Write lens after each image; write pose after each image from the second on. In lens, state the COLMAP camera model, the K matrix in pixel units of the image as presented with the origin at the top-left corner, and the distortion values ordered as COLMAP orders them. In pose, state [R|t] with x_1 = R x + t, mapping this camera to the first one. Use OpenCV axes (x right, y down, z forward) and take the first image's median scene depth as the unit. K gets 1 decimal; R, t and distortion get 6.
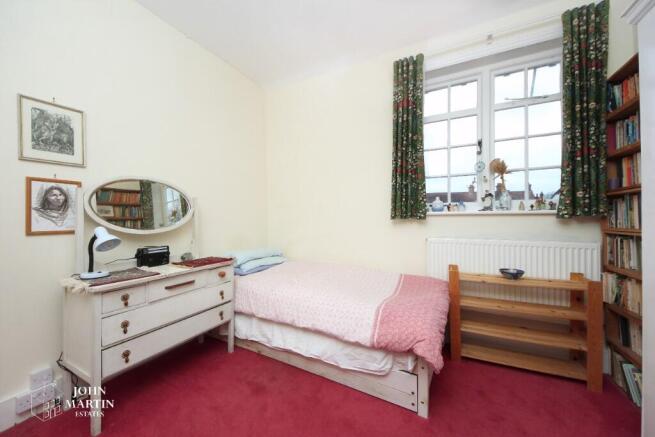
lens RADIAL K [[255.5, 0, 325.1], [0, 255.5, 218.6], [0, 0, 1]] dist [0.011878, -0.000083]
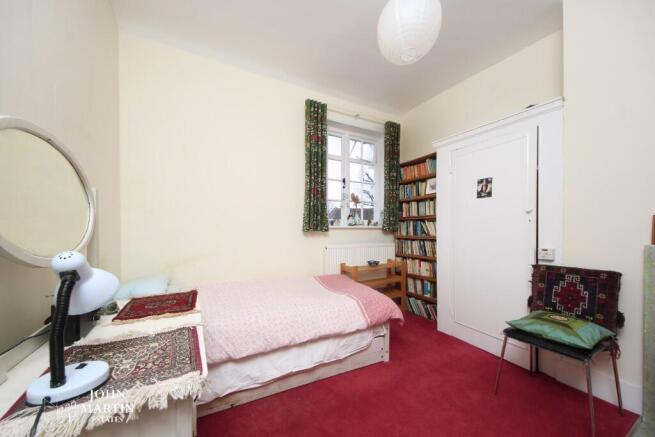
lens RADIAL K [[241.7, 0, 315.0], [0, 241.7, 232.8], [0, 0, 1]] dist [0.033605, -0.000992]
pose [[0.551803, -0.006878, 0.833946, -0.735297], [0.003252, 0.999976, 0.006095, 0.001791], [-0.833968, -0.000651, 0.551812, 0.391756]]
